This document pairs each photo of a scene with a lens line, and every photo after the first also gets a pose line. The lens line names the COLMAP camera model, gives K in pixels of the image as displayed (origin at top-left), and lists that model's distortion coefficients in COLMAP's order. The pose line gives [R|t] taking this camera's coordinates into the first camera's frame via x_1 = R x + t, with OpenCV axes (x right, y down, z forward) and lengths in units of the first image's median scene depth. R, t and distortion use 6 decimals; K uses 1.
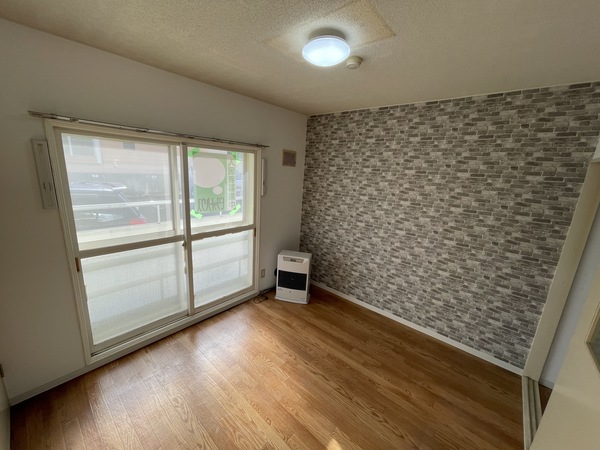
lens RADIAL K [[243.2, 0, 301.7], [0, 243.2, 225.4], [0, 0, 1]] dist [-0.002564, -0.000278]
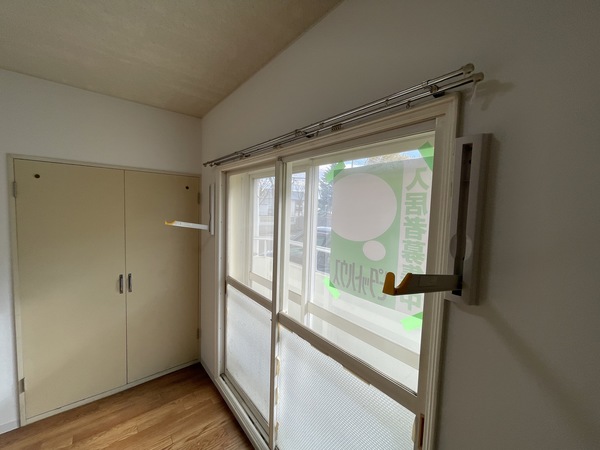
lens RADIAL K [[243.2, 0, 300.7], [0, 243.2, 225.2], [0, 0, 1]] dist [-0.002564, -0.000278]
pose [[-0.169117, 0.002285, -0.985593, 0.089390], [-0.271327, 0.961250, 0.048785, -0.178043], [0.947513, 0.275668, -0.161944, 0.967890]]
